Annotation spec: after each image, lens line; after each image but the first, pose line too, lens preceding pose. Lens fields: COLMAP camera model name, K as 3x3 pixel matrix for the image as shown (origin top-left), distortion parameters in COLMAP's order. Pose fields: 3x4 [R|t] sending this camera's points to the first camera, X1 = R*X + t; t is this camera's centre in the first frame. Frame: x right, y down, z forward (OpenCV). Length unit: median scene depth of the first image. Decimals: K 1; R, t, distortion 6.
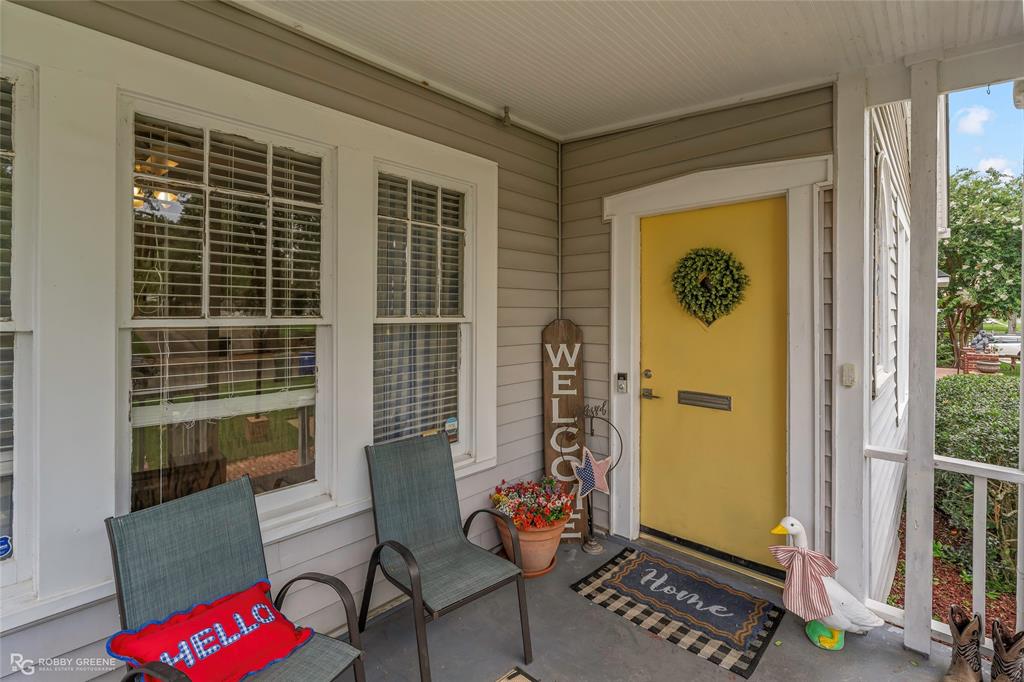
lens RADIAL K [[475.2, 0, 515.5], [0, 475.2, 312.4], [0, 0, 1]] dist [0.001282, 0.000285]
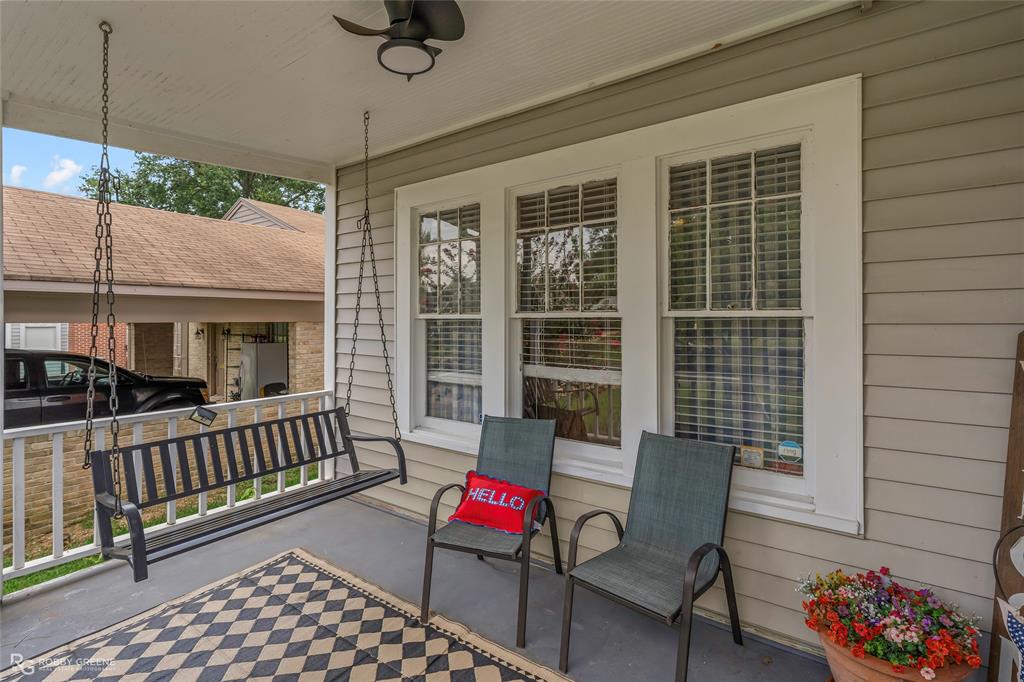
lens RADIAL K [[477.6, 0, 516.9], [0, 477.6, 316.3], [0, 0, 1]] dist [-0.000199, -0.000115]
pose [[0.122313, -0.009711, -0.992444, 0.642445], [0.003041, 0.999951, -0.009410, 0.028727], [0.992487, -0.001867, 0.122337, 0.520673]]
